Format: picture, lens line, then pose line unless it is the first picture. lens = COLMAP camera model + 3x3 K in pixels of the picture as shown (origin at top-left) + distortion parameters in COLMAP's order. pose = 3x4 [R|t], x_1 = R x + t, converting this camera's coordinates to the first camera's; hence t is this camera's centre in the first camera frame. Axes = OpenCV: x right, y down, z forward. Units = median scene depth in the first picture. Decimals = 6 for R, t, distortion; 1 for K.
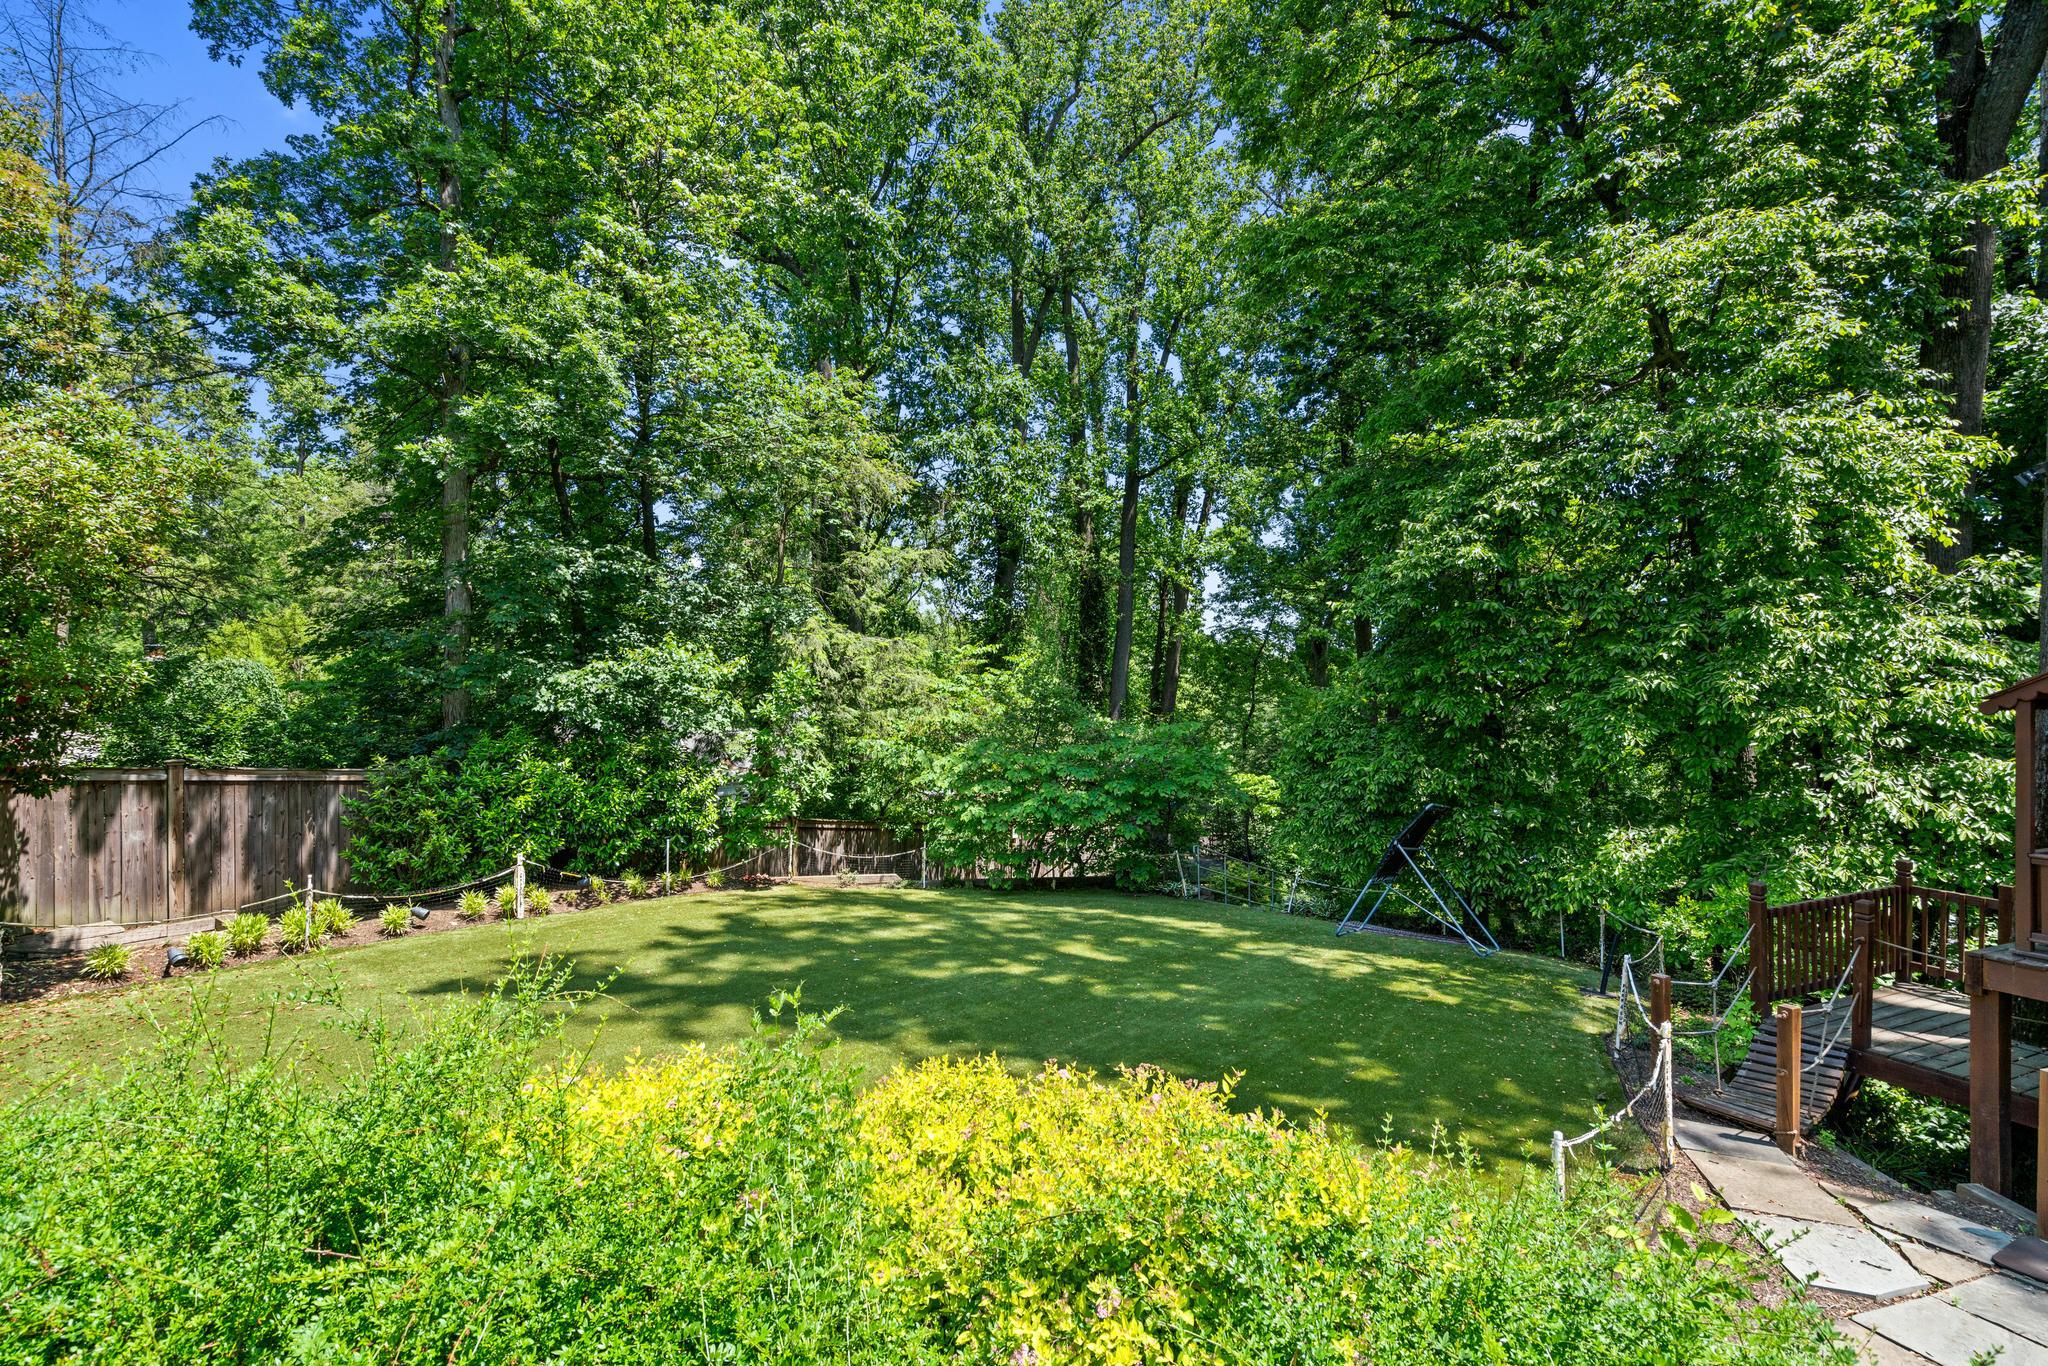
lens RADIAL K [[933.6, 0, 1025.4], [0, 933.6, 676.9], [0, 0, 1]] dist [-0.004895, -0.000339]
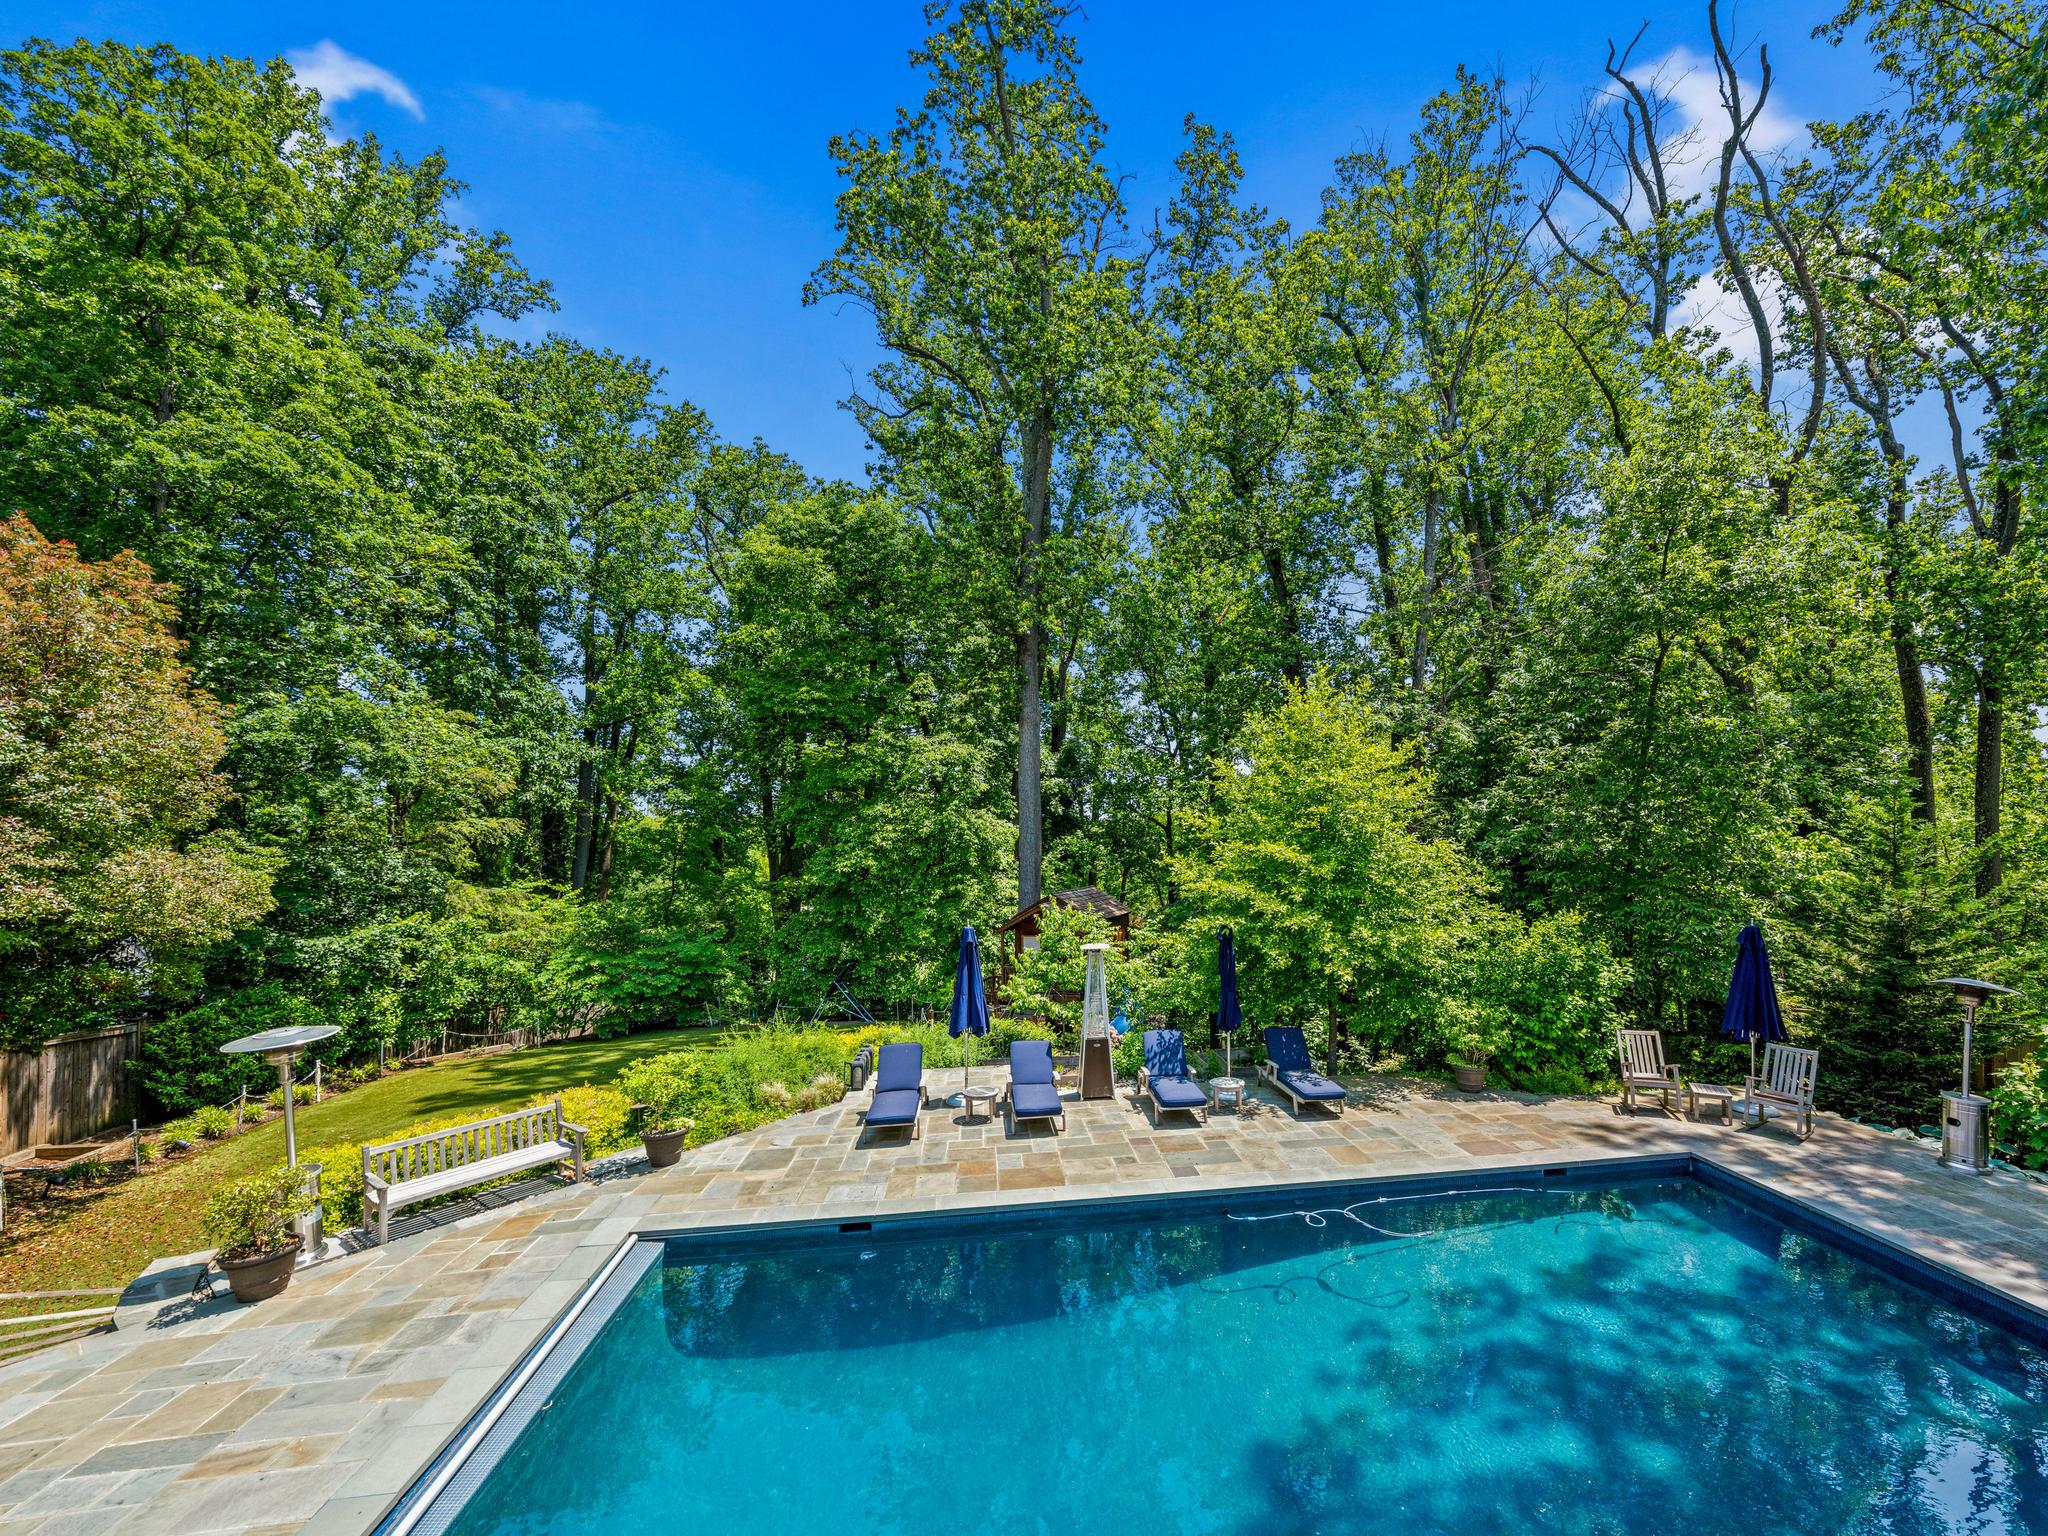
lens RADIAL K [[807.9, 0, 1110.2], [0, 807.9, 833.9], [0, 0, 1]] dist [-0.015881, -0.000017]
pose [[0.687833, -0.004032, 0.725858, -0.611211], [0.002374, 0.999992, 0.003306, -0.198111], [-0.725865, -0.000551, 0.687837, -0.911770]]
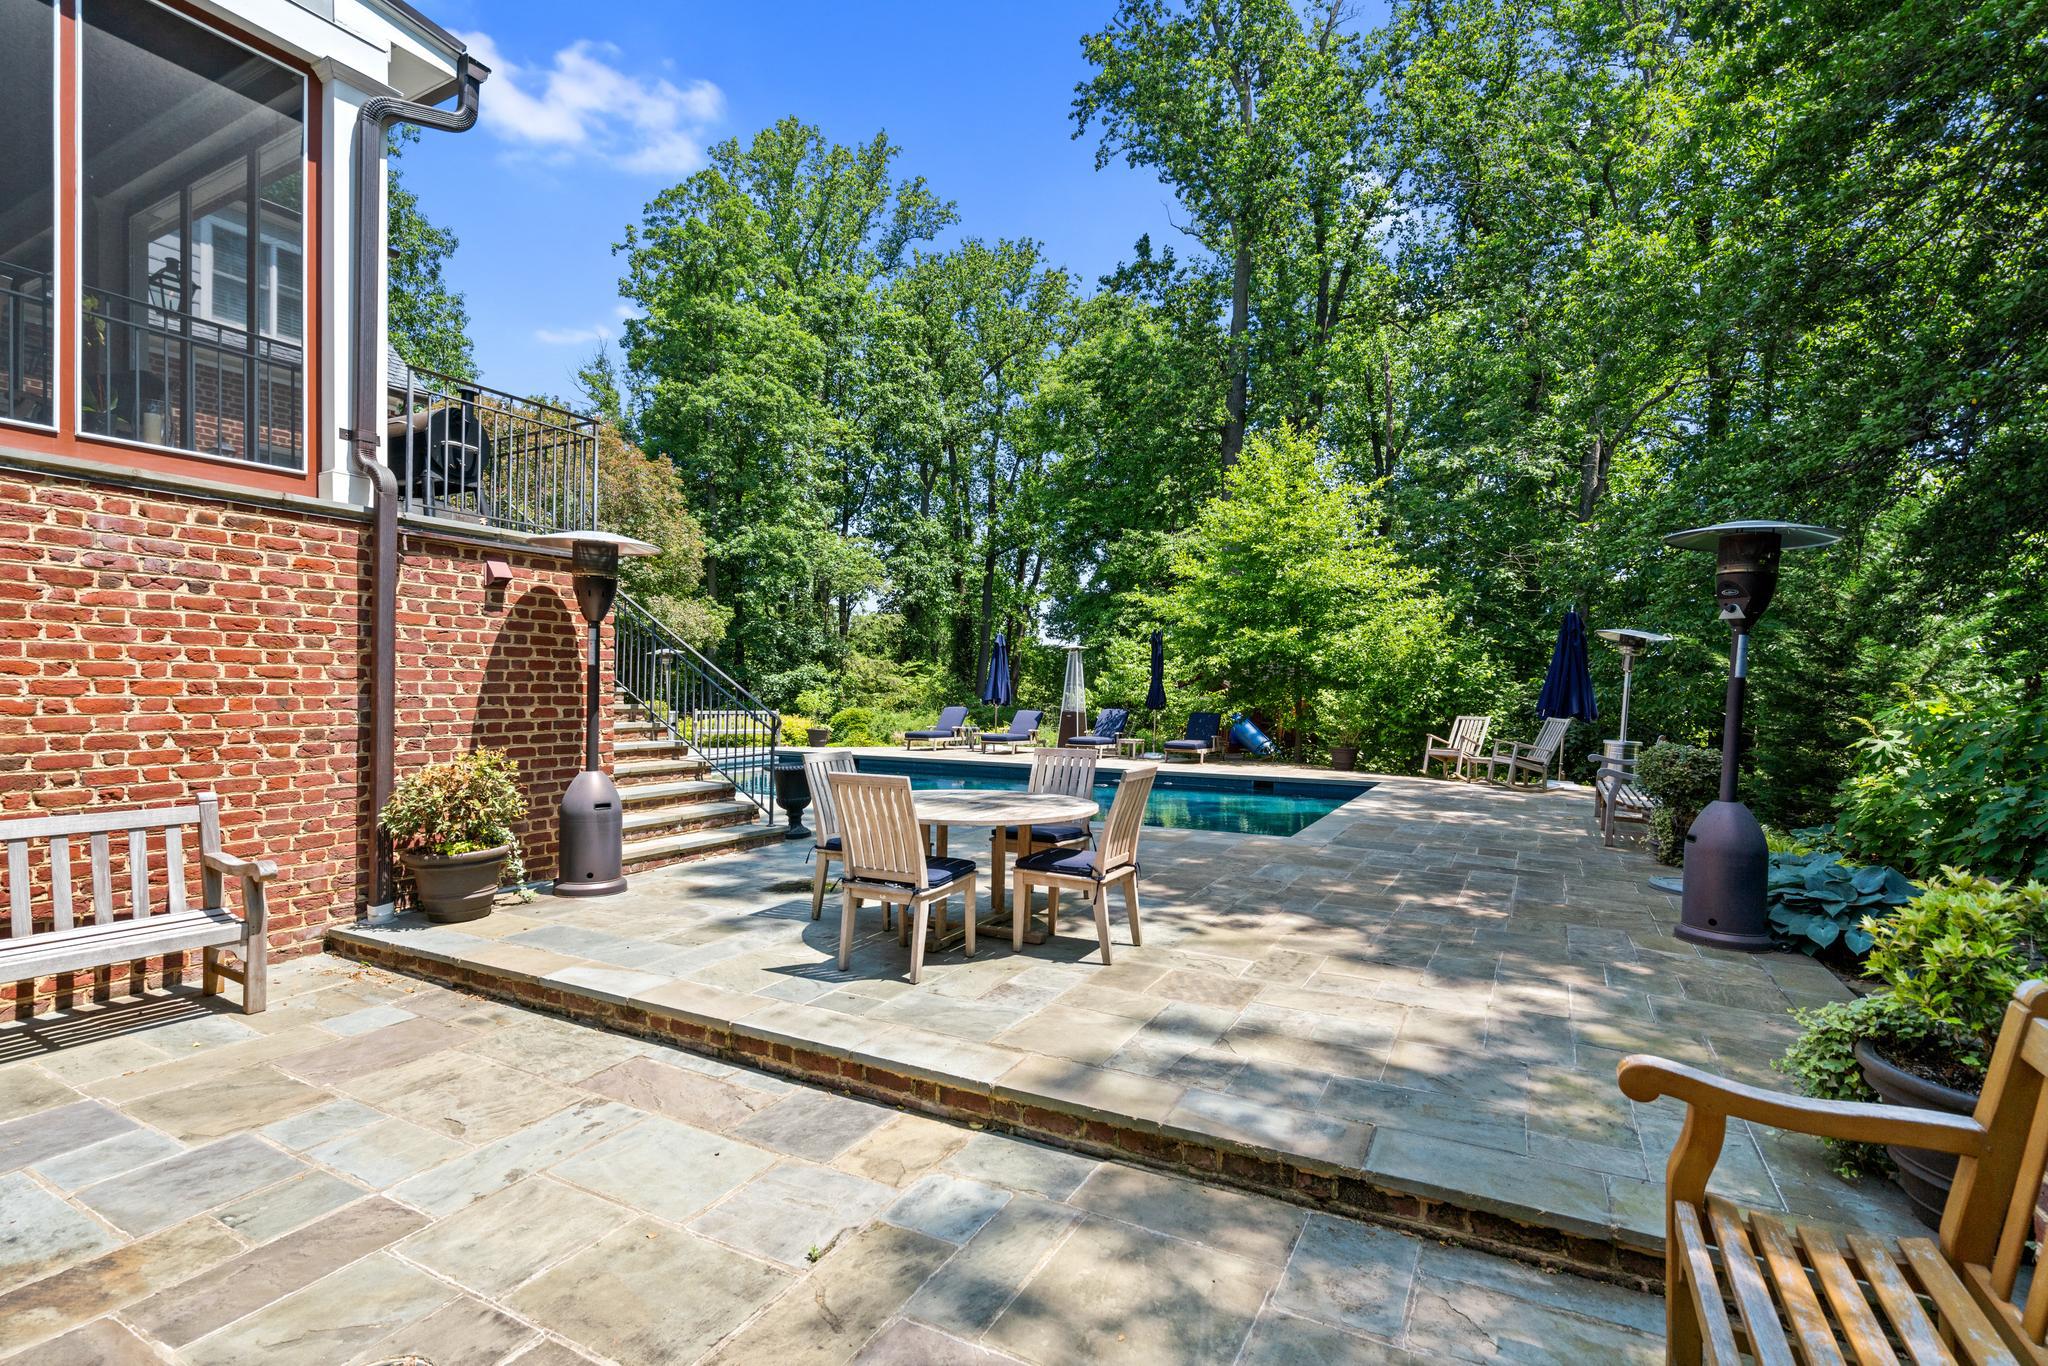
lens RADIAL K [[933.6, 0, 1025.2], [0, 933.6, 680.4], [0, 0, 1]] dist [-0.004895, -0.000339]
pose [[0.986887, 0.009724, 0.161122, -0.247907], [-0.010626, 0.999932, 0.004734, -0.012558], [-0.161065, -0.006384, 0.986923, -1.769204]]
